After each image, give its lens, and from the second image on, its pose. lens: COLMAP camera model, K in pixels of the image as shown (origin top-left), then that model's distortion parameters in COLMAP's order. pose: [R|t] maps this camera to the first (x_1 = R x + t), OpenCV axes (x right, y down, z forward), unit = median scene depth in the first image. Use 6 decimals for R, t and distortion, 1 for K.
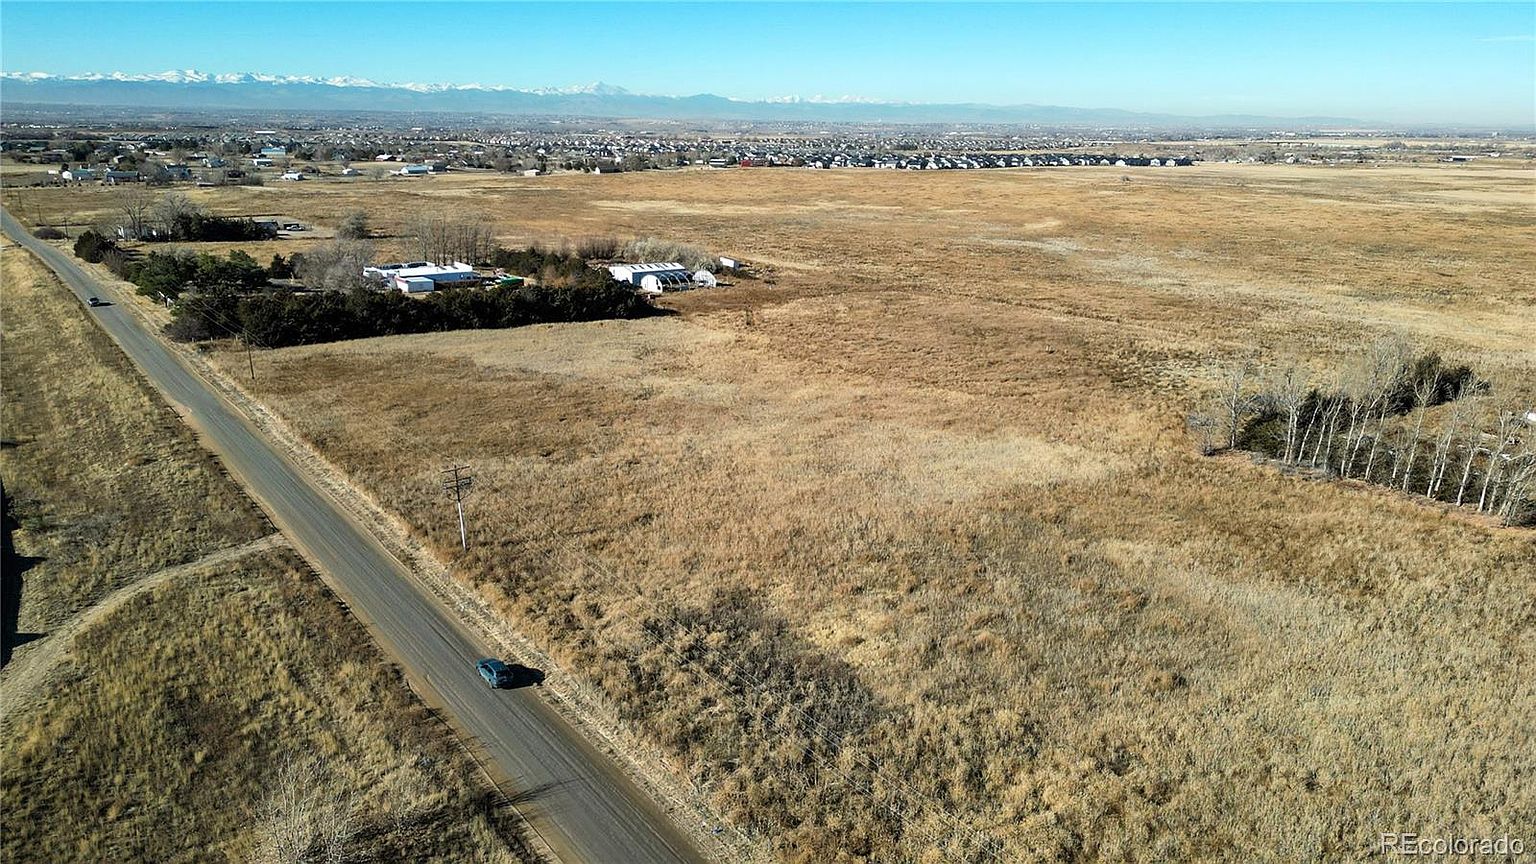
lens RADIAL K [[1052.4, 0, 768.0], [0, 1052.4, 432.0], [0, 0, 1]] dist [0.073192, -0.074855]
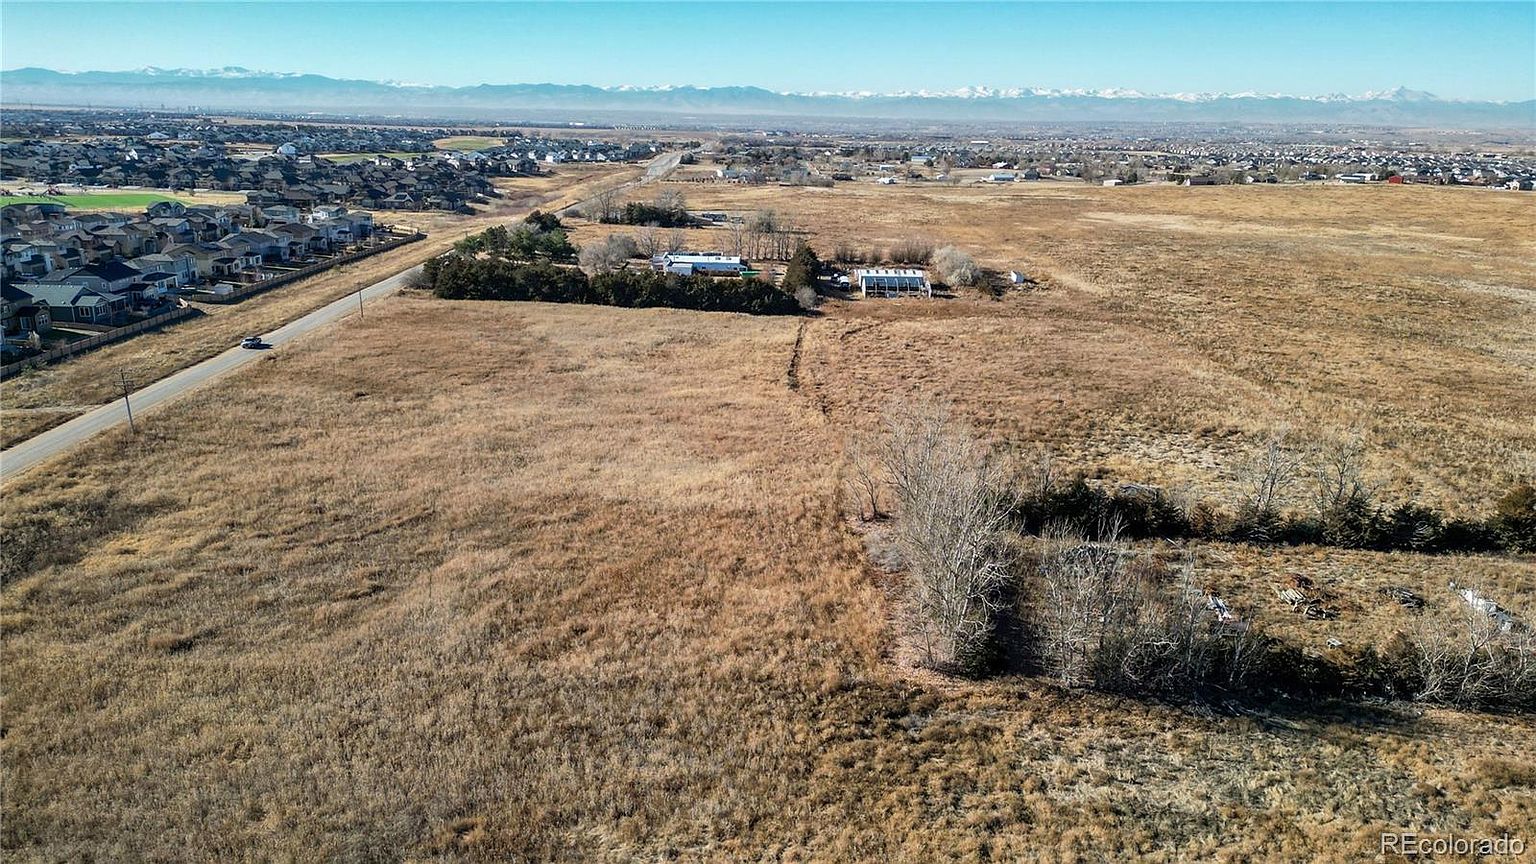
lens RADIAL K [[1074.8, 0, 768.0], [0, 1074.8, 432.0], [0, 0, 1]] dist [0.077735, -0.077707]
pose [[0.791016, 0.172401, -0.587002, 0.291871], [-0.181305, 0.982432, 0.044220, -0.025752], [0.584313, 0.071447, 0.808377, 0.104870]]
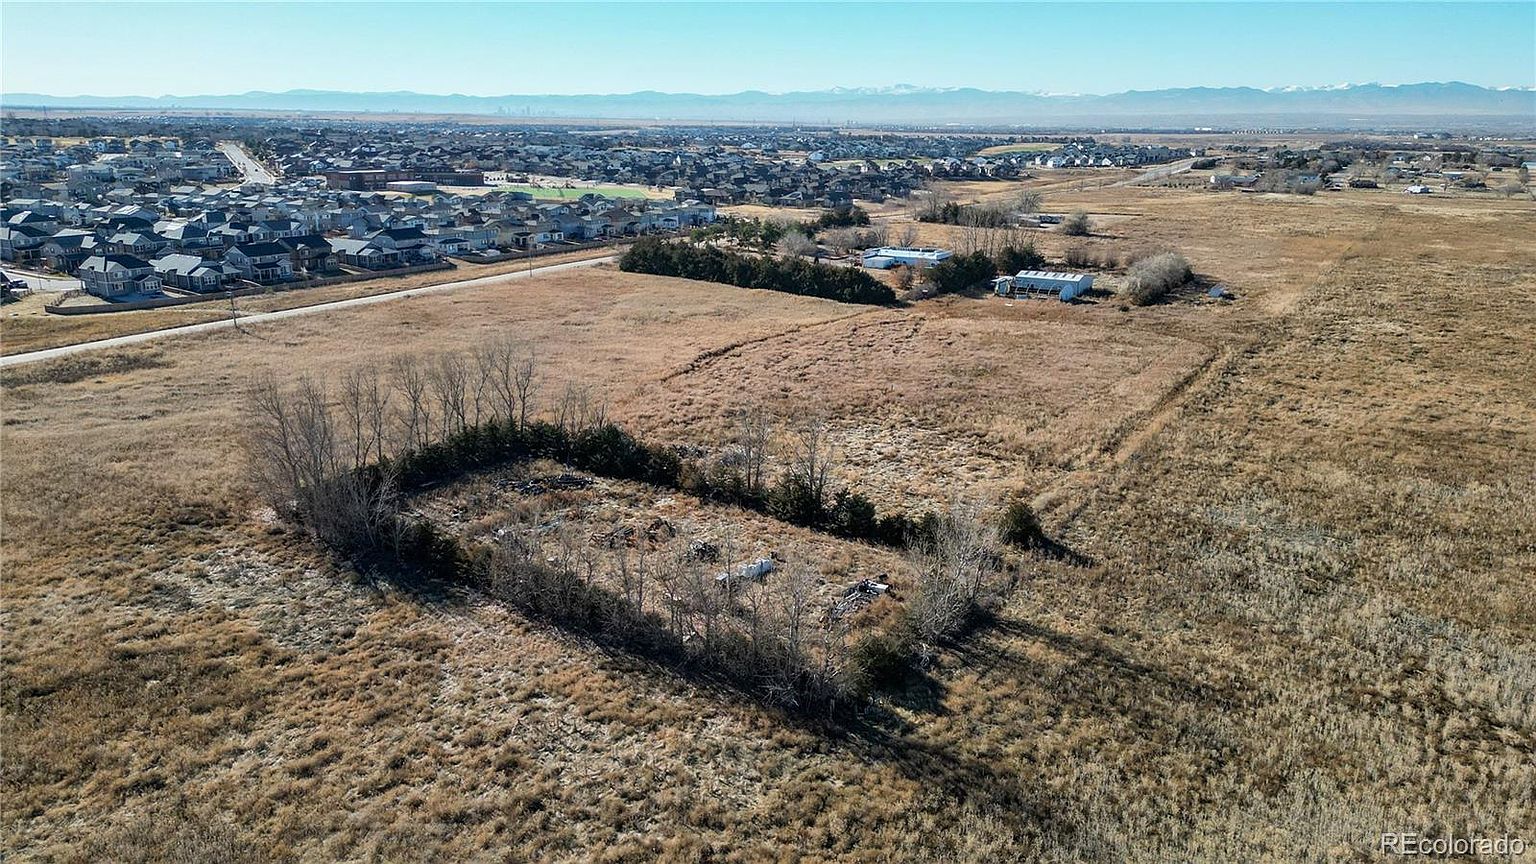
lens RADIAL K [[1074.8, 0, 768.0], [0, 1074.8, 432.0], [0, 0, 1]] dist [0.077735, -0.077707]
pose [[0.347507, 0.252196, -0.903126, 0.512217], [-0.268183, 0.949650, 0.161996, -0.081423], [0.898508, 0.185908, 0.397645, 0.301772]]
